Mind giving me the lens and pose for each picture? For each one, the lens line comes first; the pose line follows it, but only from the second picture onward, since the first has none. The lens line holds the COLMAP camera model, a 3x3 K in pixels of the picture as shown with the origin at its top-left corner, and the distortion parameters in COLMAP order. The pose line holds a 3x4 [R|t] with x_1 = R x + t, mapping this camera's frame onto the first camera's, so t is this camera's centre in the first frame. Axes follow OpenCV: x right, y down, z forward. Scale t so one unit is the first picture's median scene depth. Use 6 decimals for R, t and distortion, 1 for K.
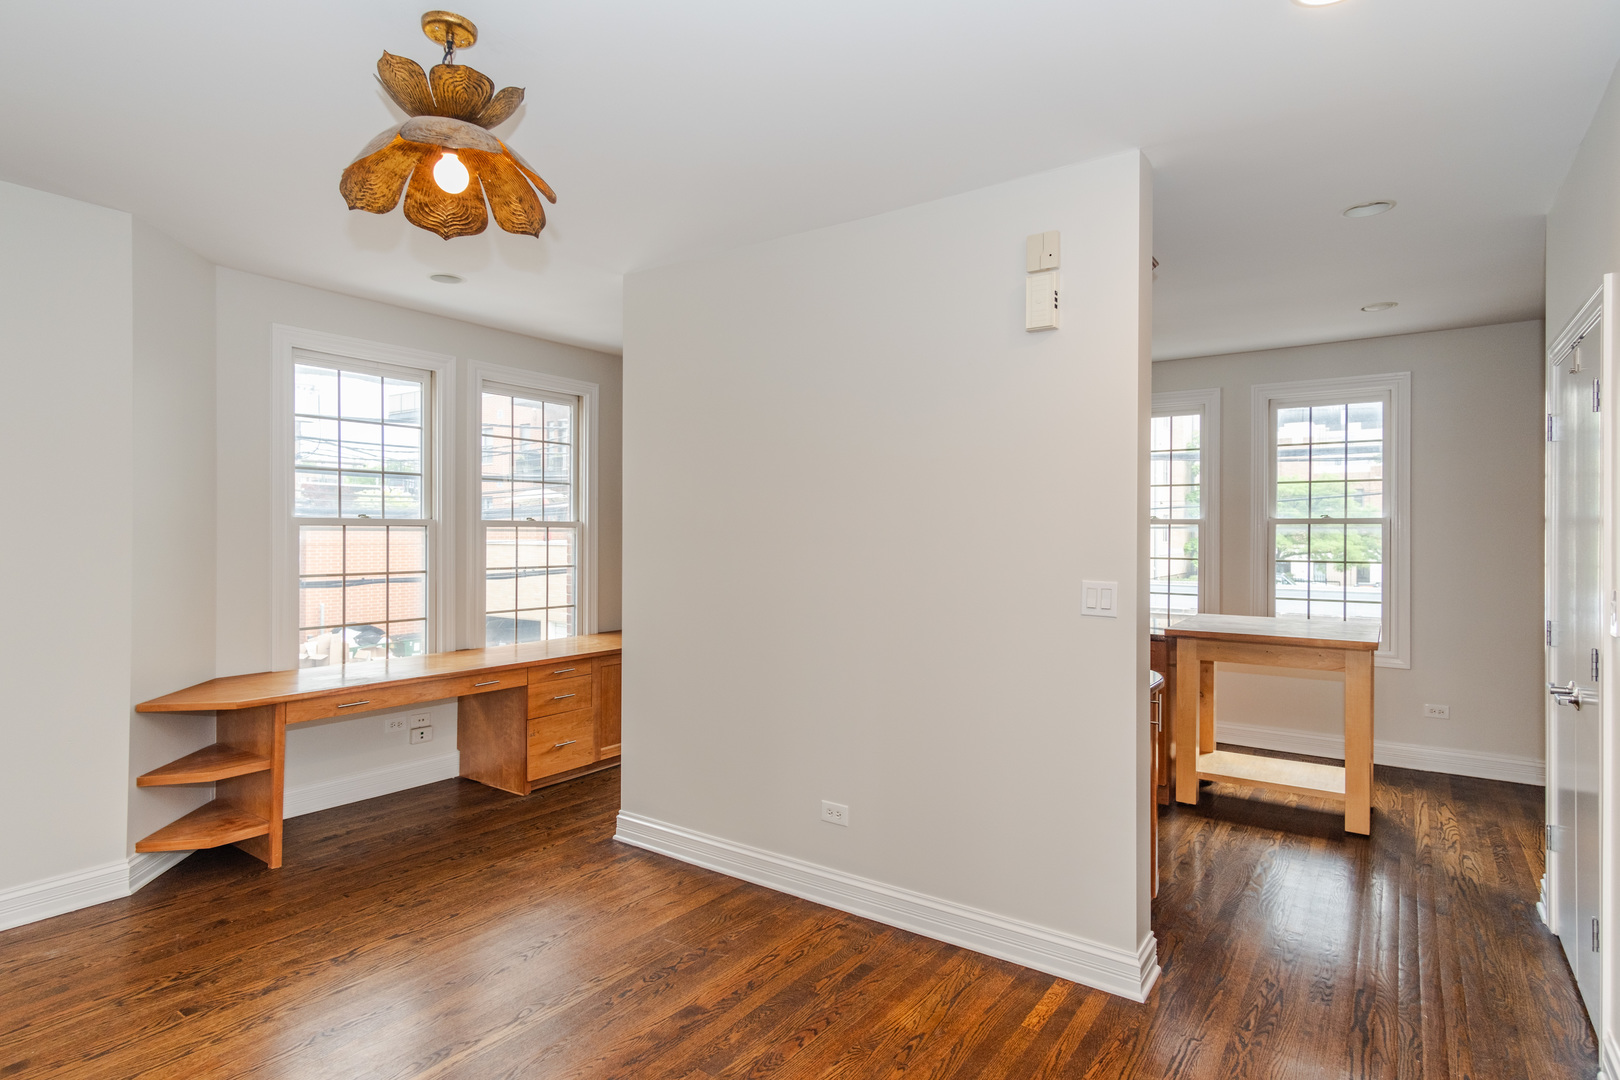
lens RADIAL K [[852.1, 0, 813.6], [0, 852.1, 537.3], [0, 0, 1]] dist [0.003754, 0.000744]
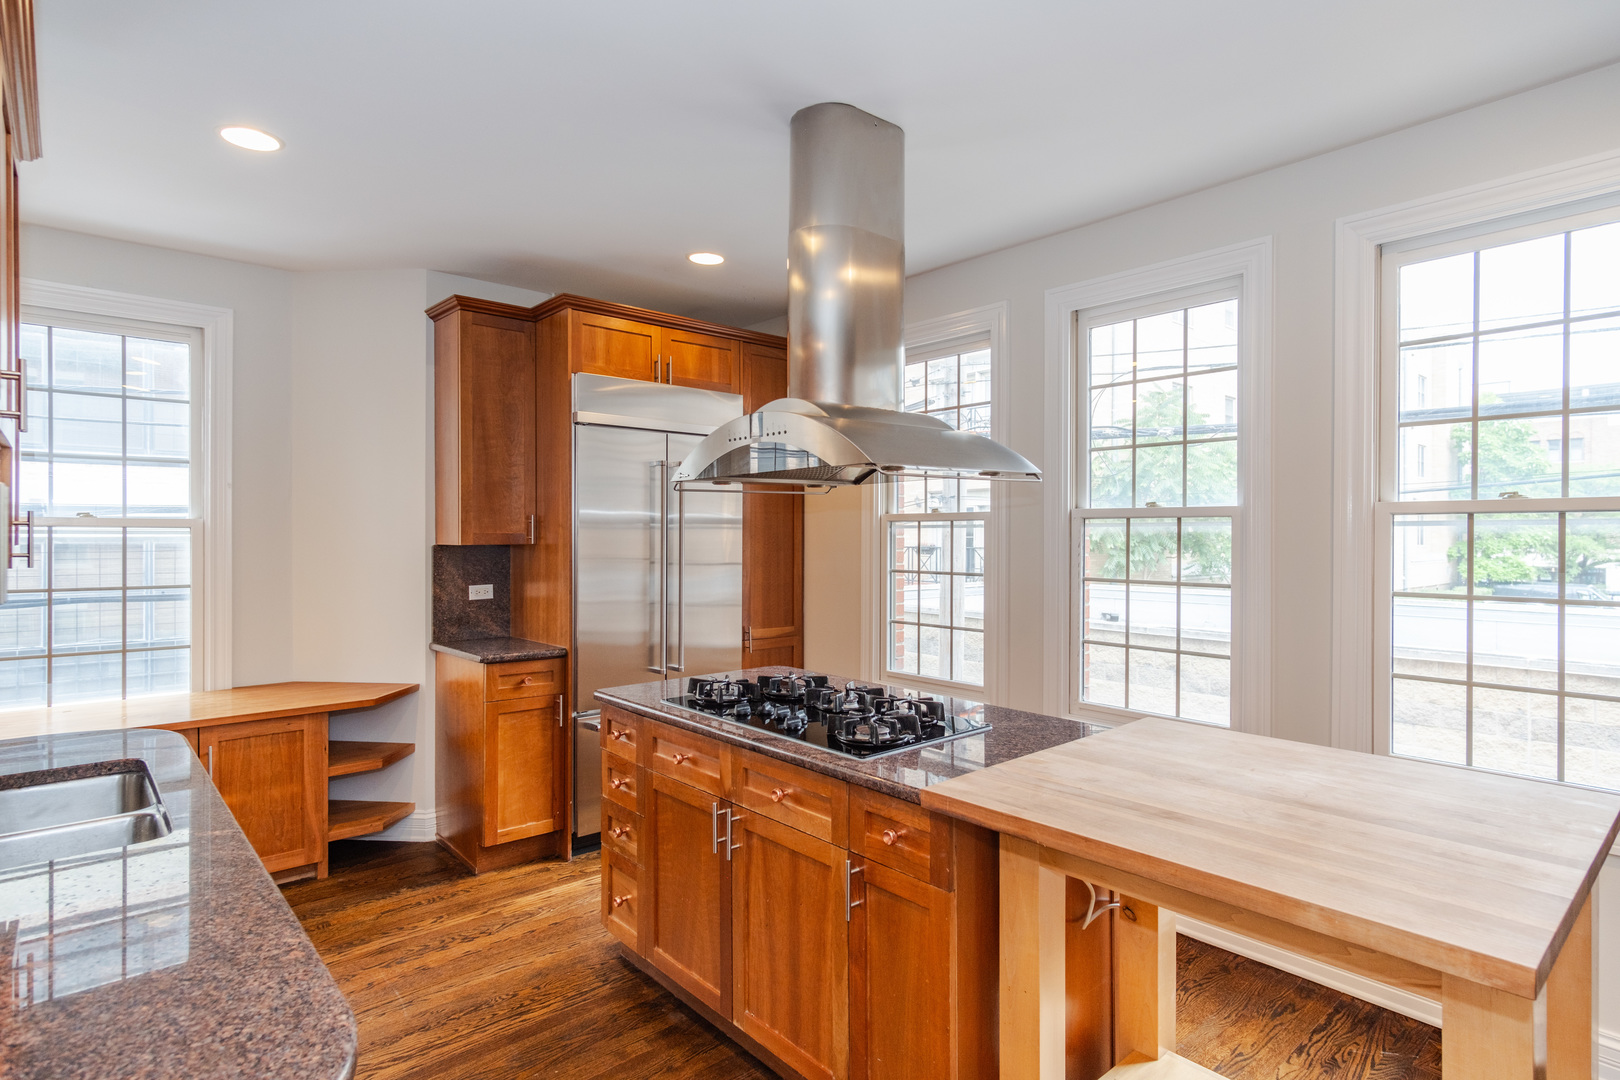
lens RADIAL K [[852.1, 0, 813.6], [0, 852.1, 537.3], [0, 0, 1]] dist [0.003754, 0.000744]
pose [[0.971405, -0.001619, -0.237424, 0.632356], [0.000625, 0.999991, -0.004258, -0.001710], [0.237429, 0.003987, 0.971397, 0.866498]]
